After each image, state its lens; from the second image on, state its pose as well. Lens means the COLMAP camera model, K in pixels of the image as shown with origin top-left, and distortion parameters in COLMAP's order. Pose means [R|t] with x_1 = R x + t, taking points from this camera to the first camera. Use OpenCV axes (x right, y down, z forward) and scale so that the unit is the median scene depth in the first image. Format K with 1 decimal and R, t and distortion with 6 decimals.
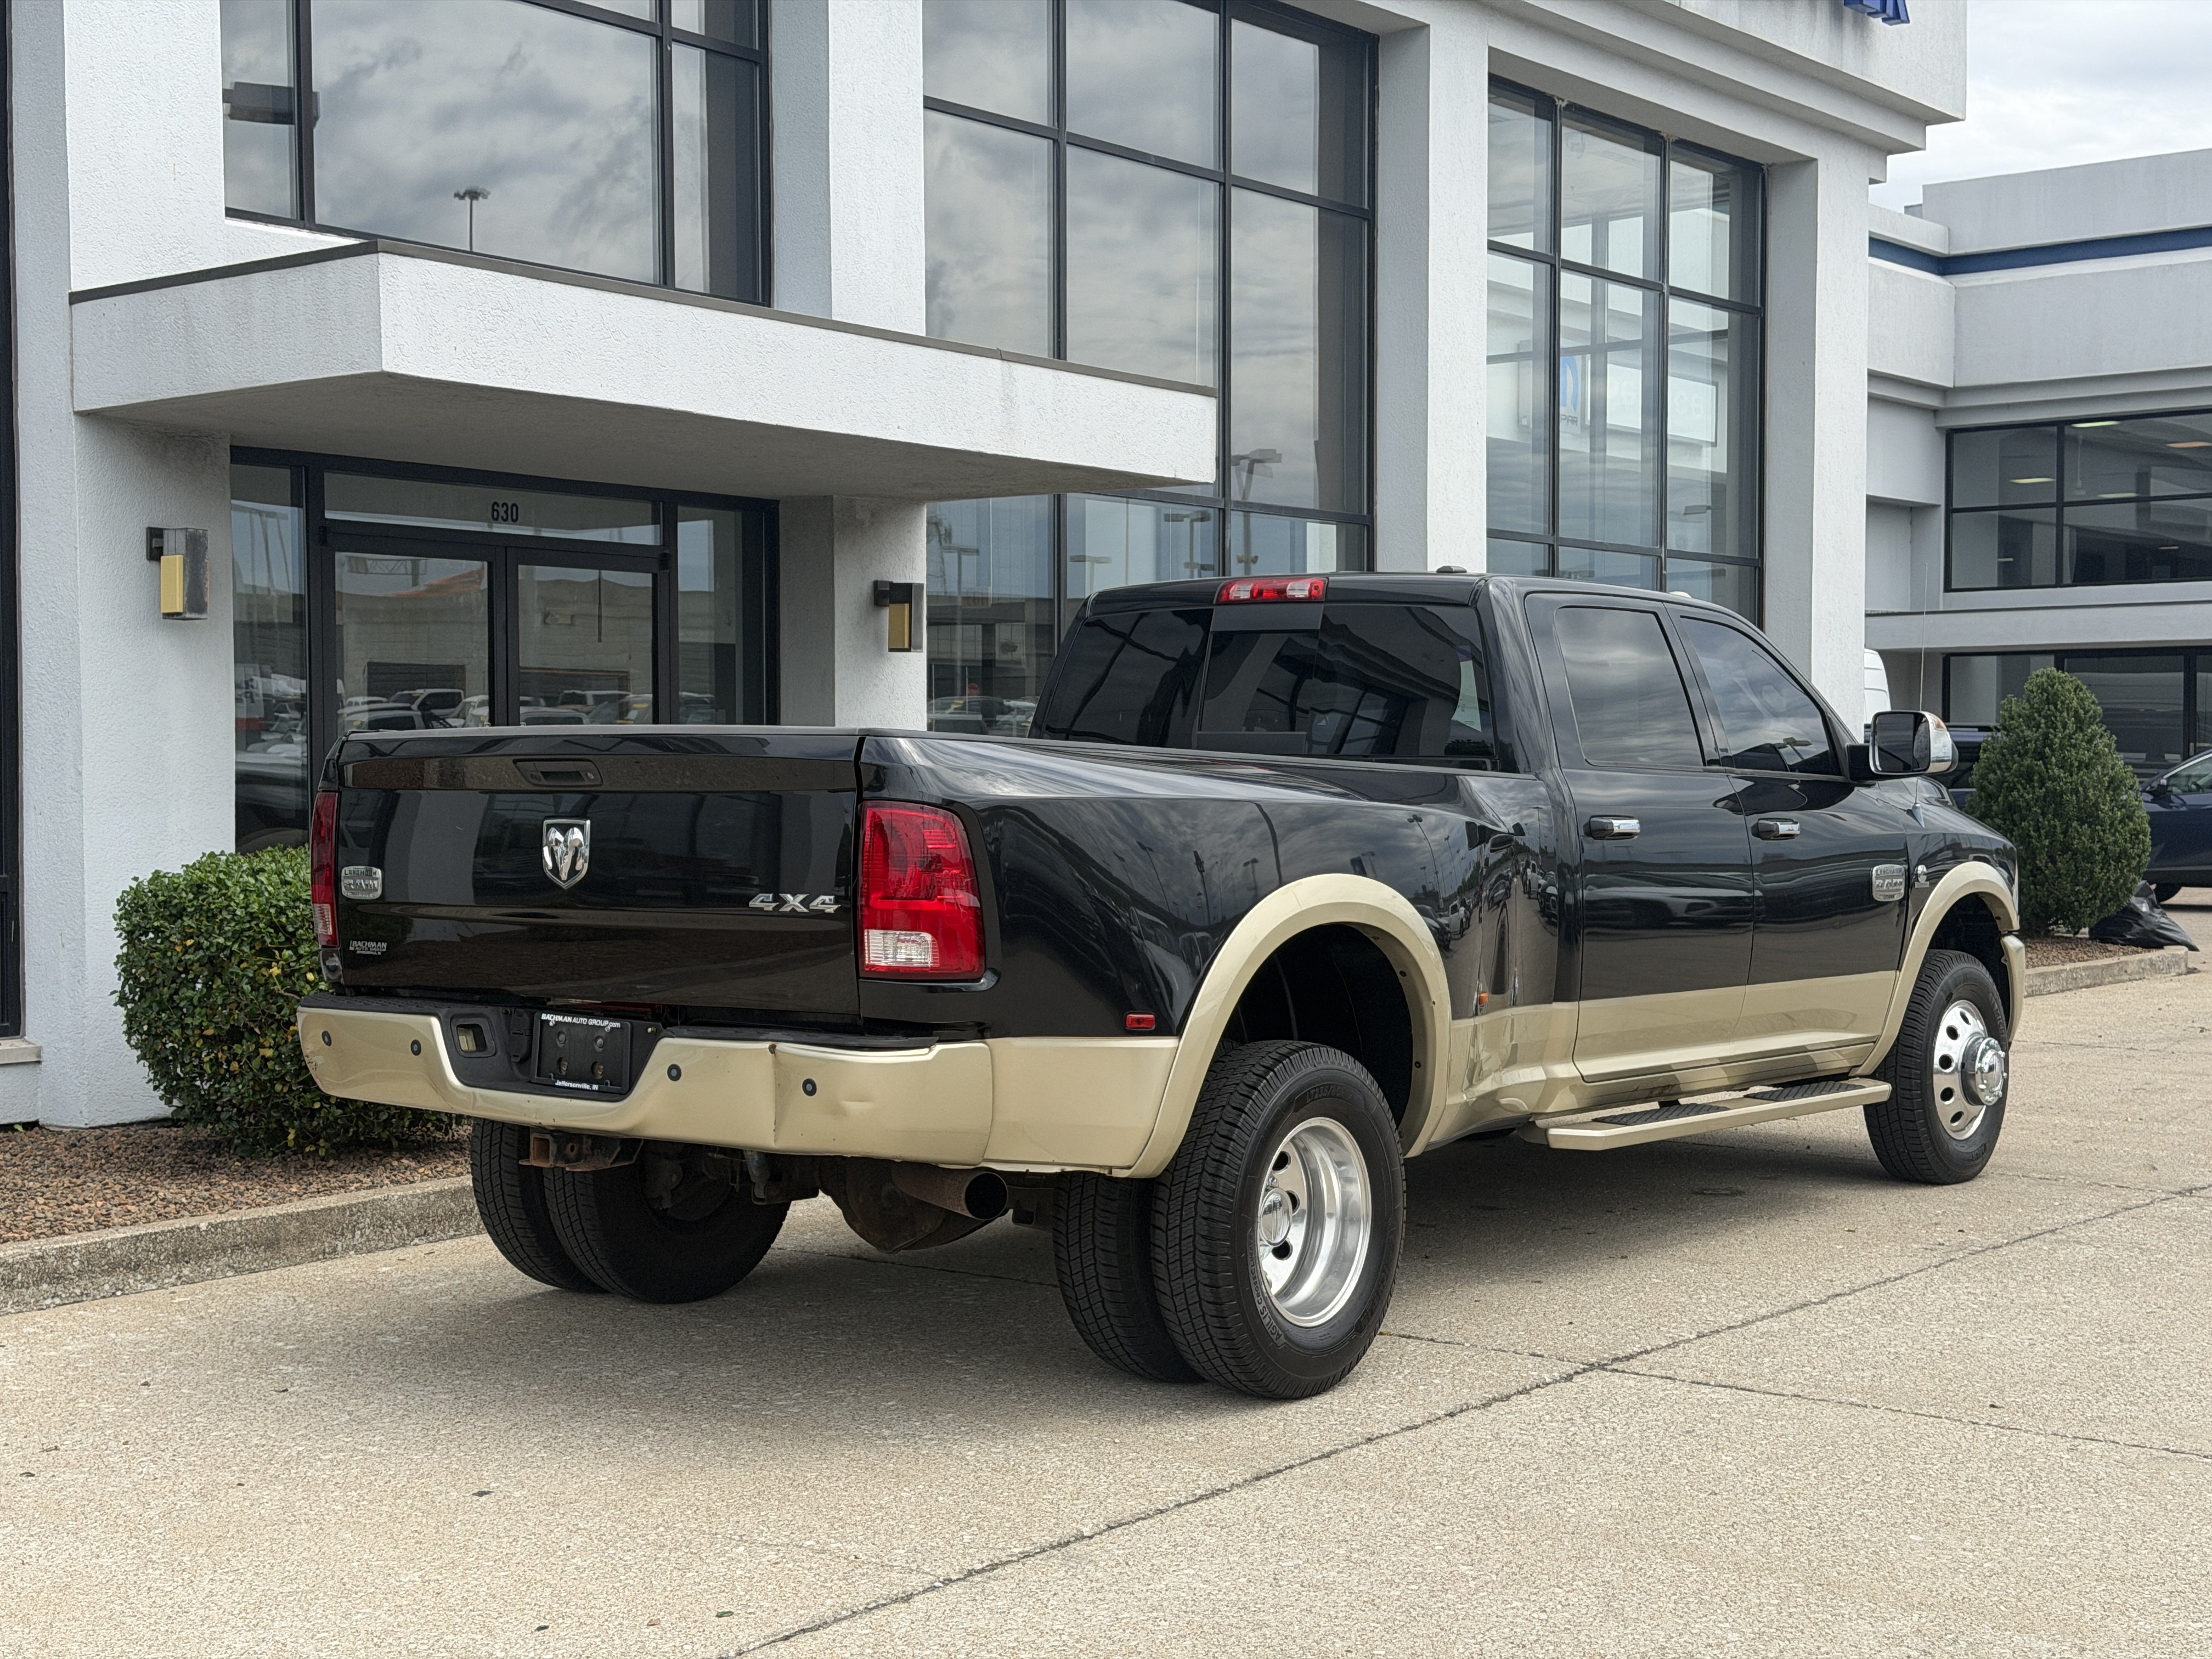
lens RADIAL K [[3007.5, 0, 1078.3], [0, 3007.5, 832.7], [0, 0, 1]] dist [0.138349, -0.005889]
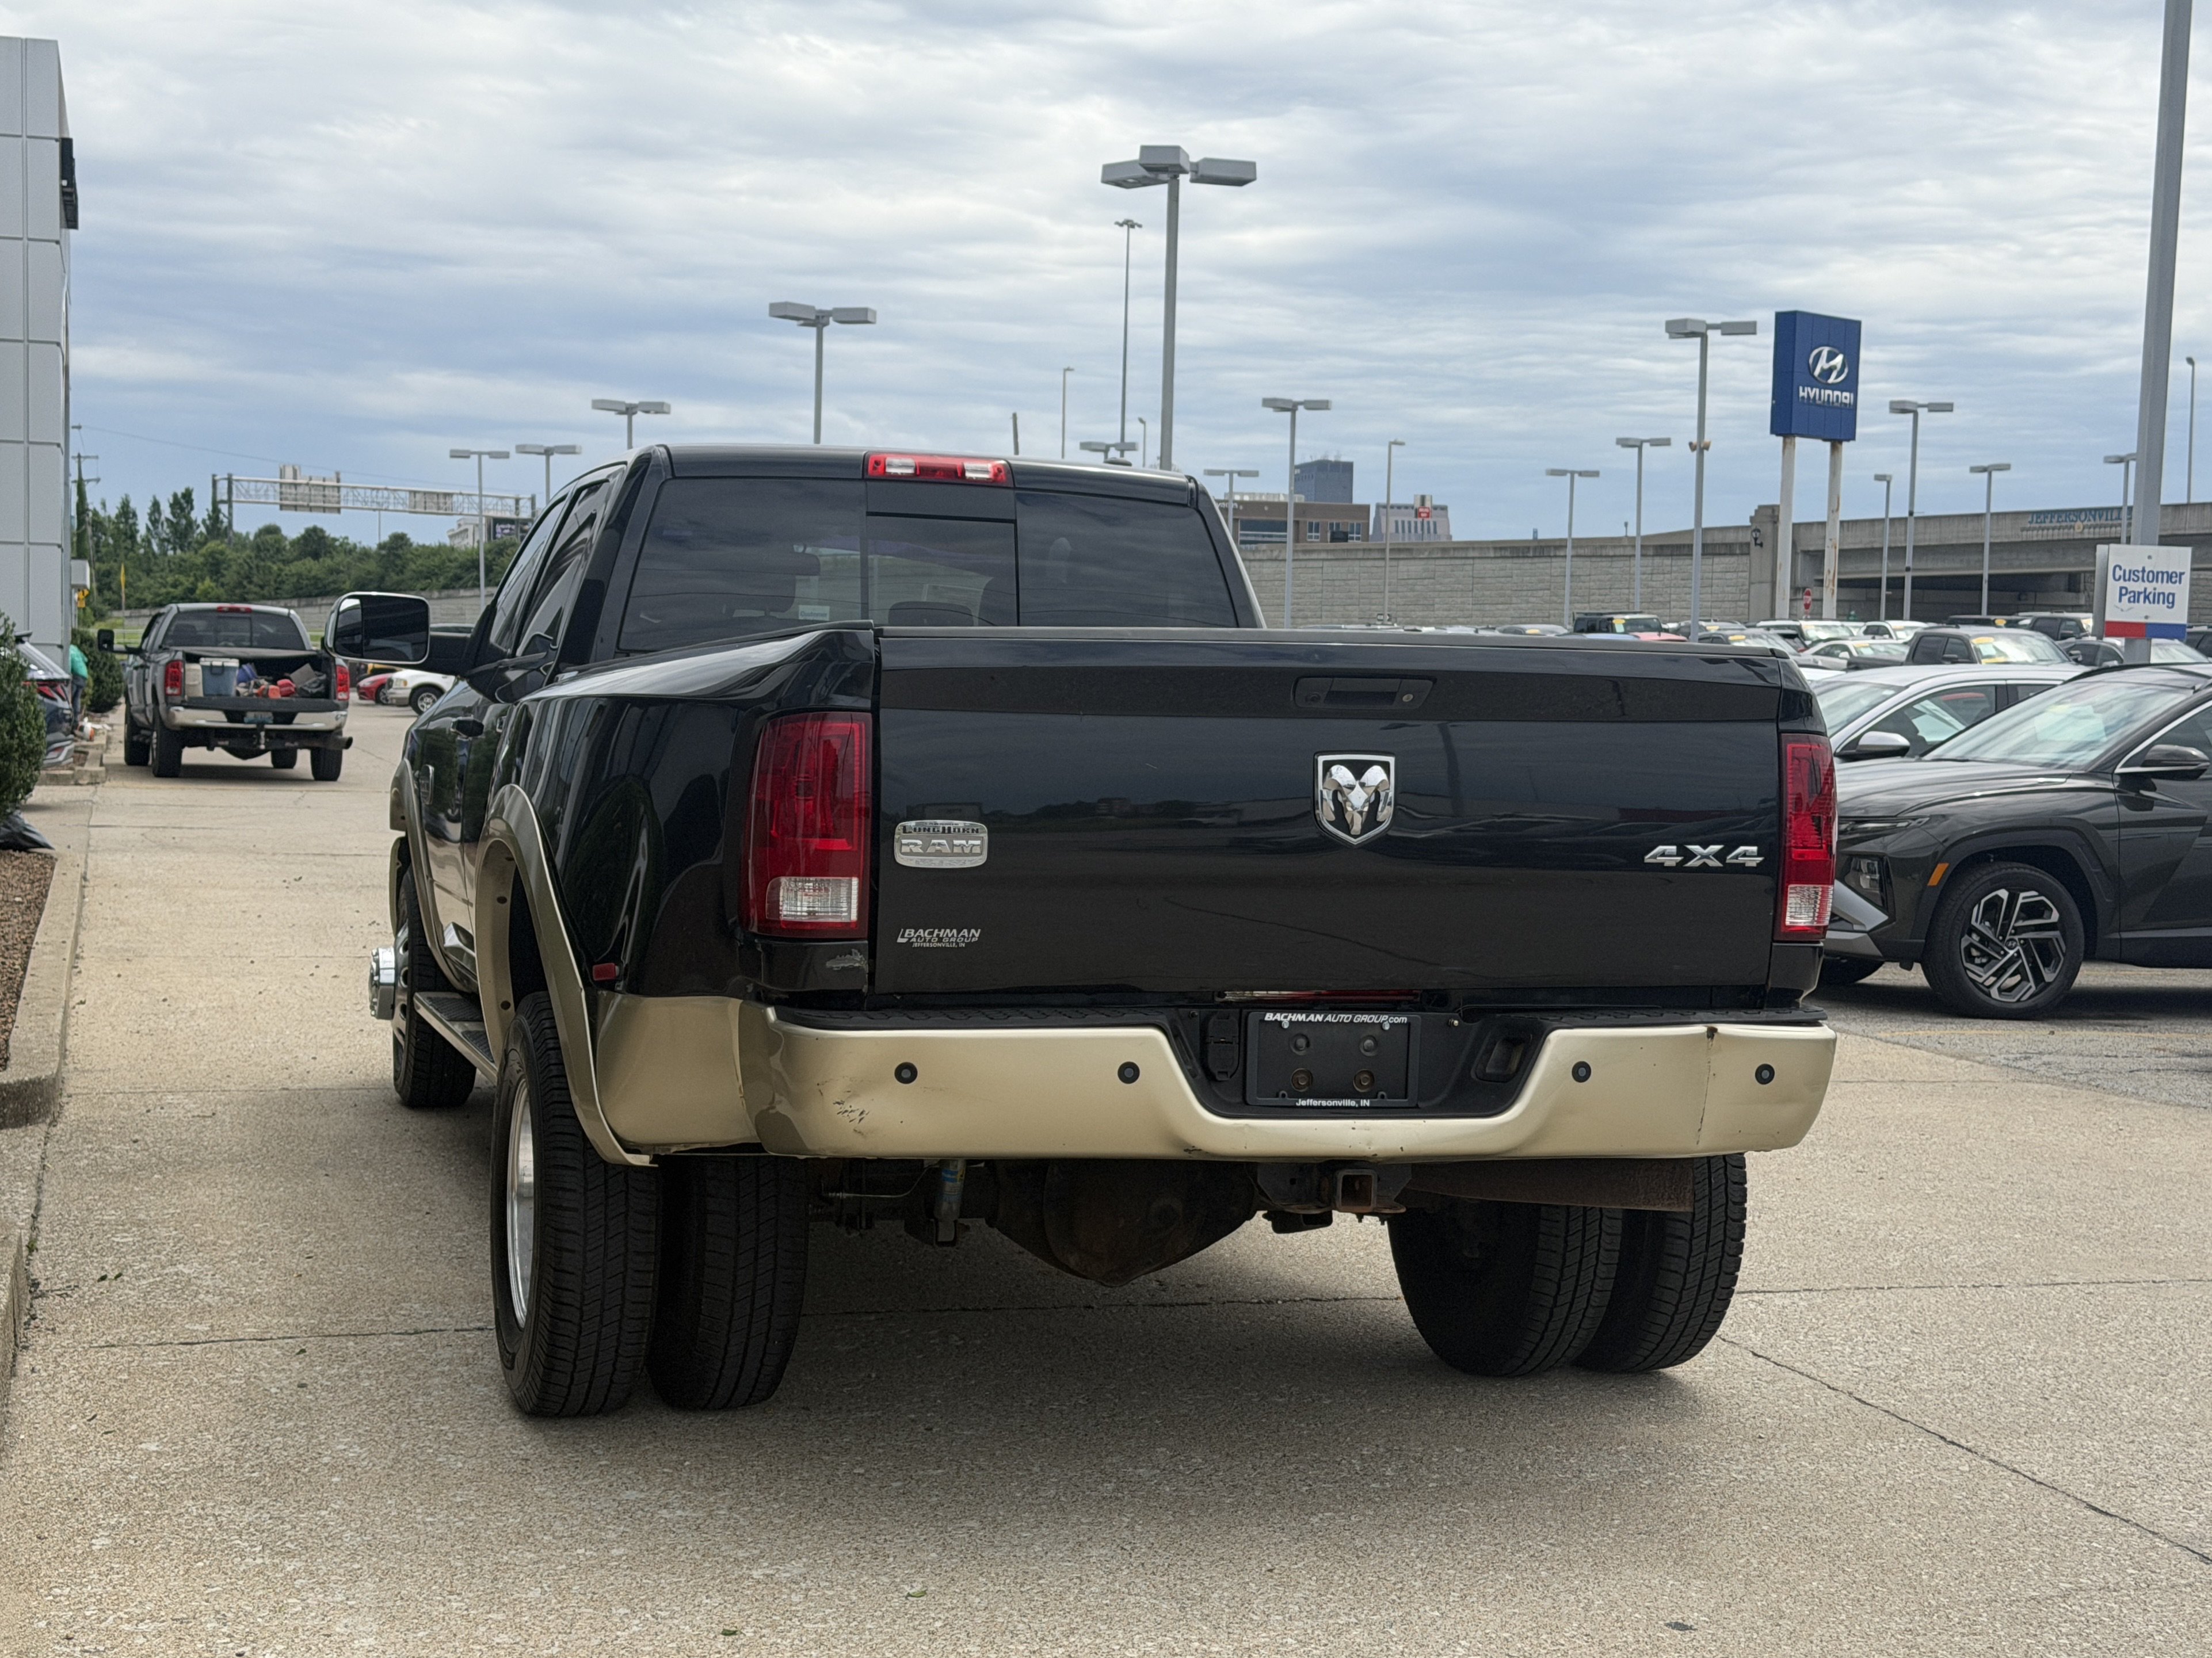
lens RADIAL K [[3157.4, 0, 1050.4], [0, 3157.4, 829.7], [0, 0, 1]] dist [0.157535, -0.163715]
pose [[0.582821, -0.024777, 0.812223, -0.686213], [-0.005349, 0.999396, 0.034325, -0.009852], [-0.812583, -0.024350, 0.582337, 0.477998]]
